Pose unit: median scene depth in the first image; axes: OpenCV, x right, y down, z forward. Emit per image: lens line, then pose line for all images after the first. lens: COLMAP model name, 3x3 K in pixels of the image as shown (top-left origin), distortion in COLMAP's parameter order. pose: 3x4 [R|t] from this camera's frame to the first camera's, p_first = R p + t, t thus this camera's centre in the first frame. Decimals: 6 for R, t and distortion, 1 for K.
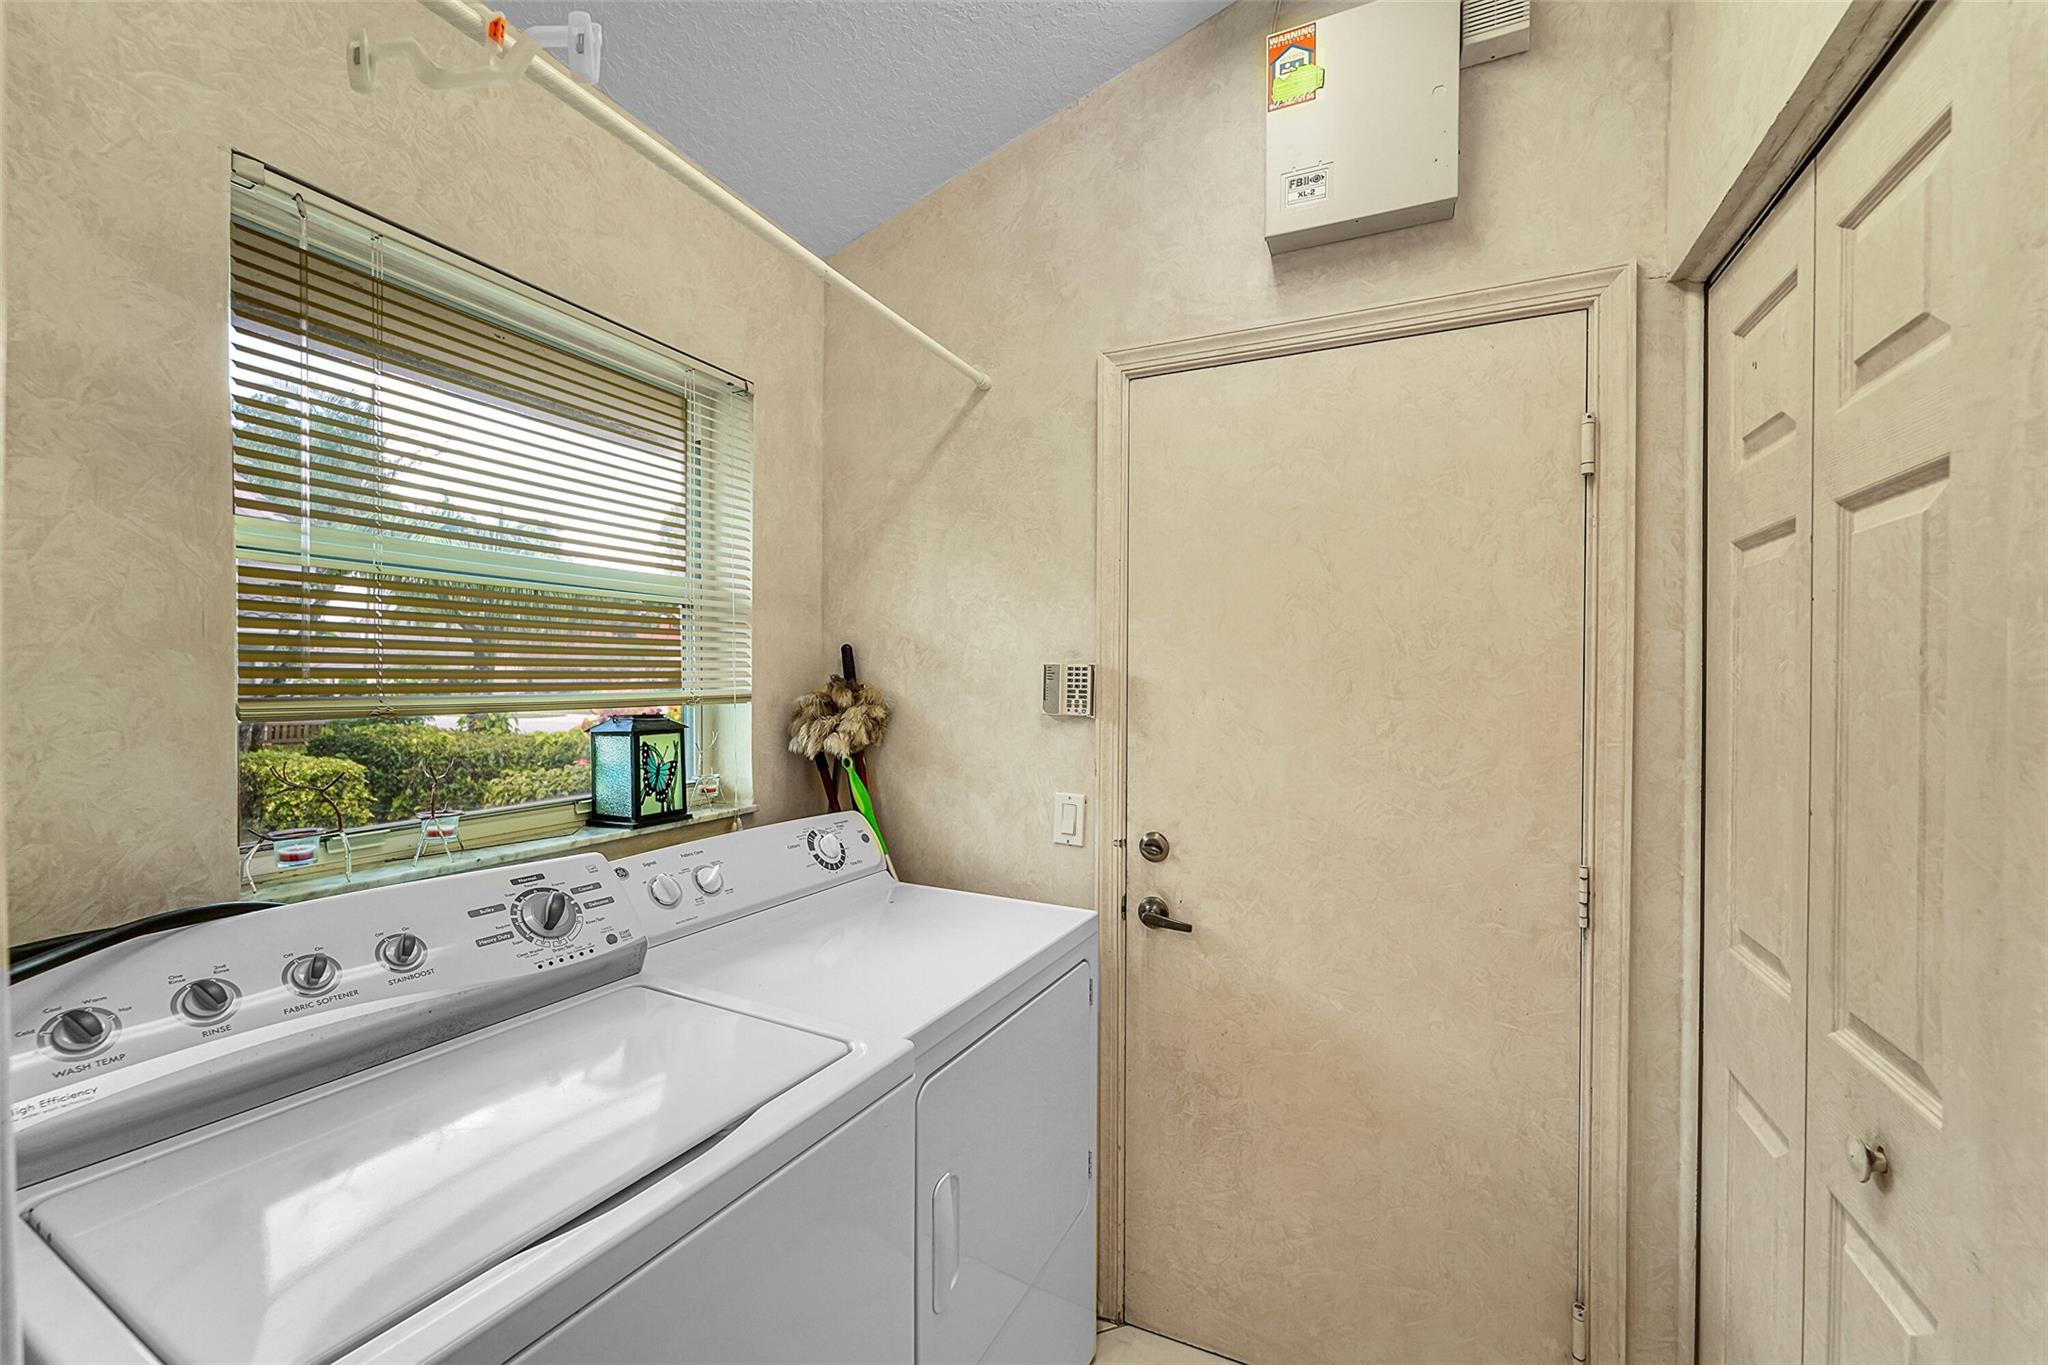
lens RADIAL K [[824.9, 0, 1018.5], [0, 824.9, 699.6], [0, 0, 1]] dist [-0.001893, 0.000833]
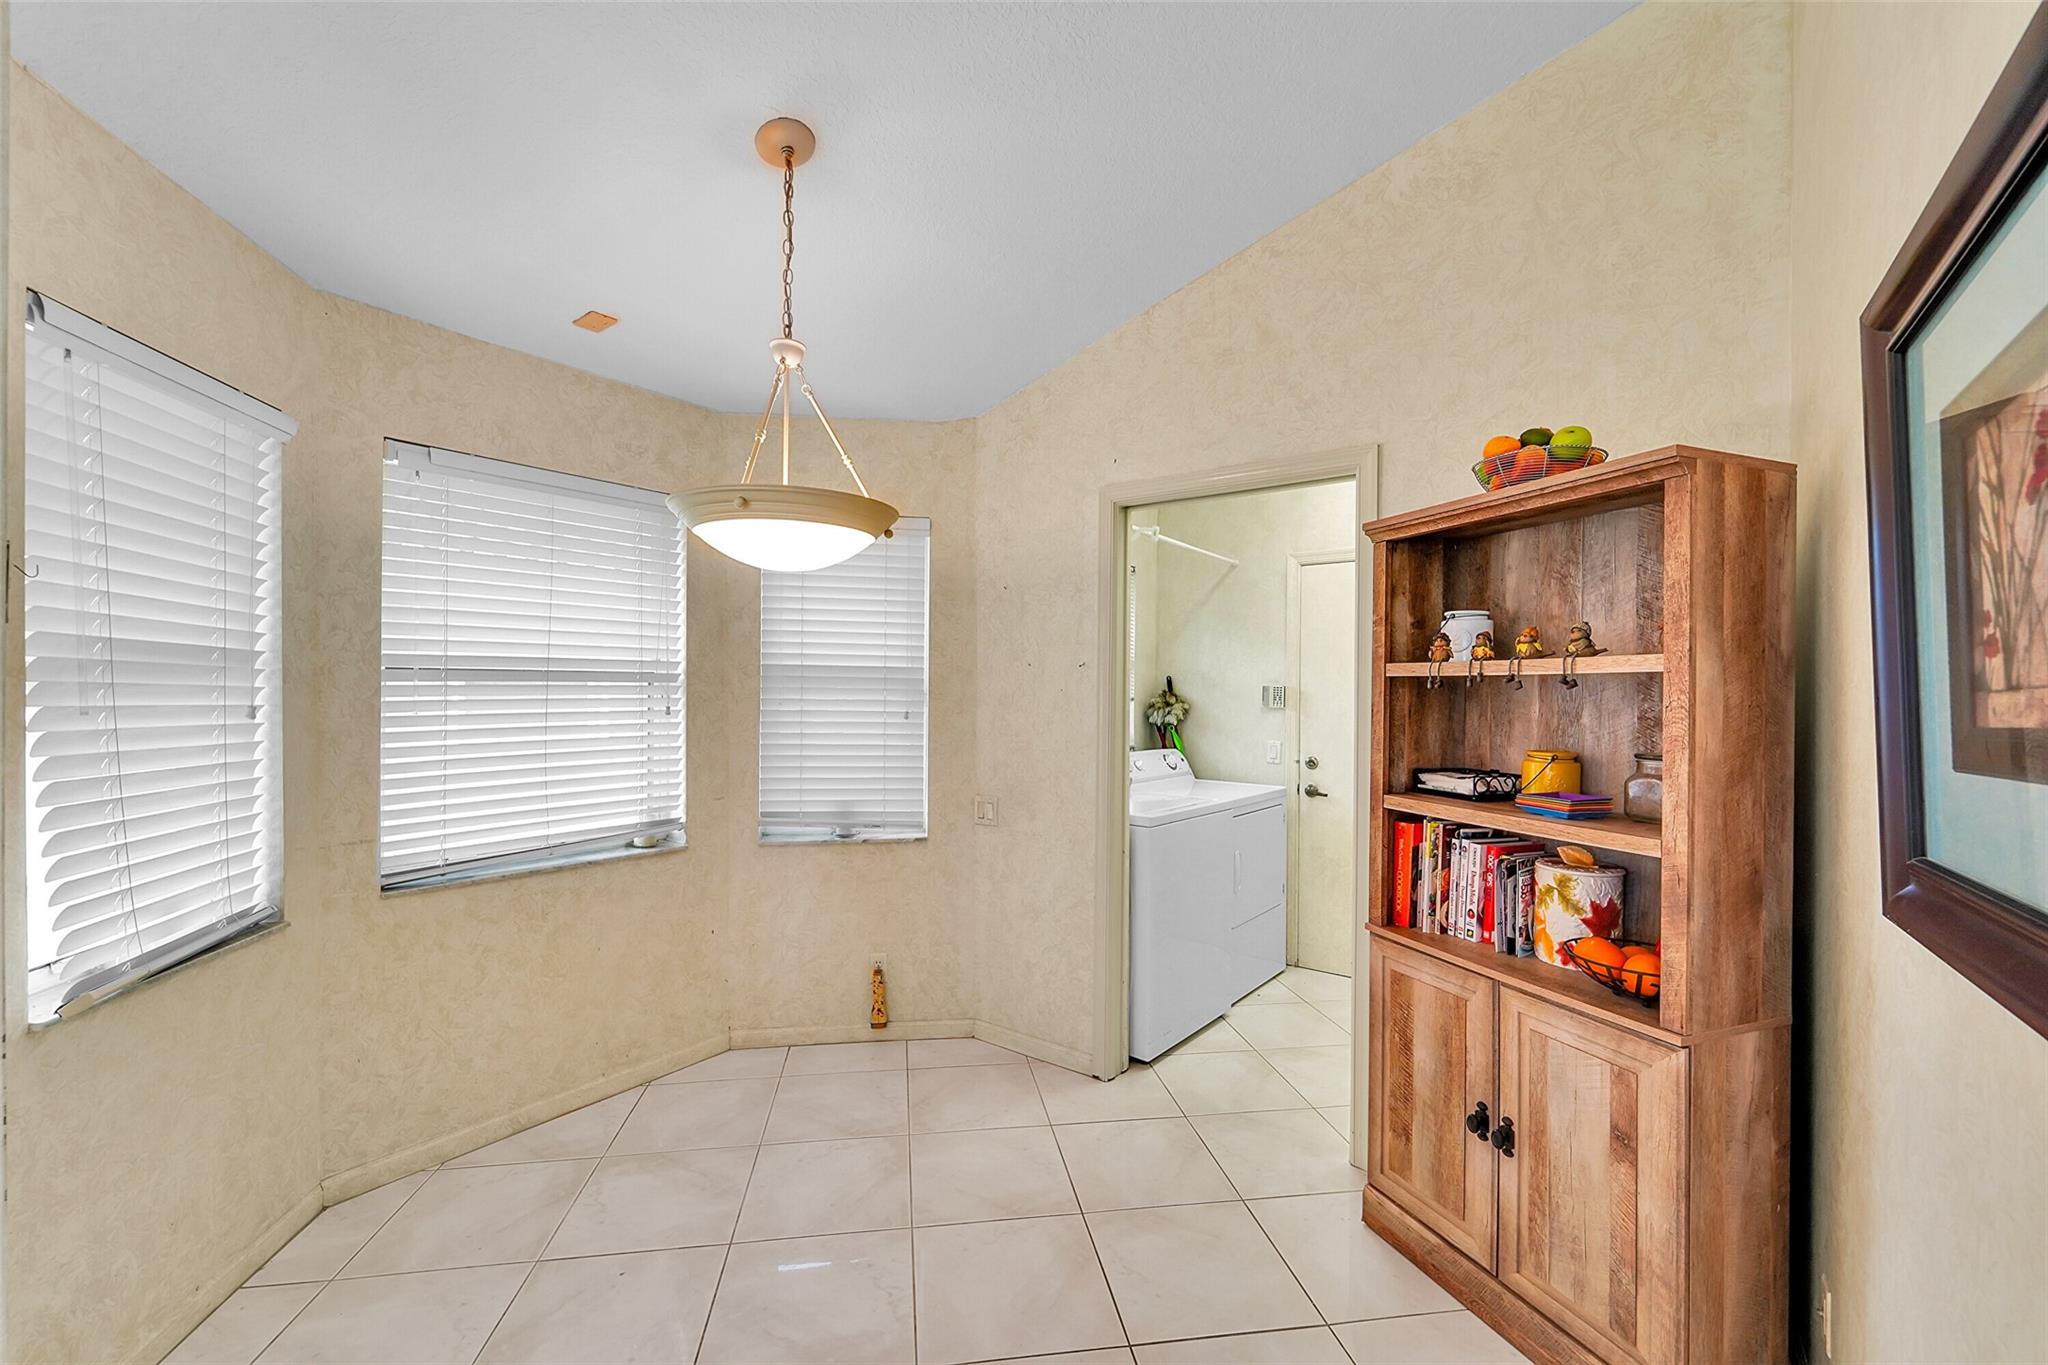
lens RADIAL K [[824.9, 0, 1019.0], [0, 824.9, 688.8], [0, 0, 1]] dist [-0.001893, 0.000833]
pose [[0.980843, 0.005217, -0.194728, -0.185427], [-0.009175, 0.999769, -0.019433, 0.016957], [0.194582, 0.020847, 0.980665, -1.383347]]
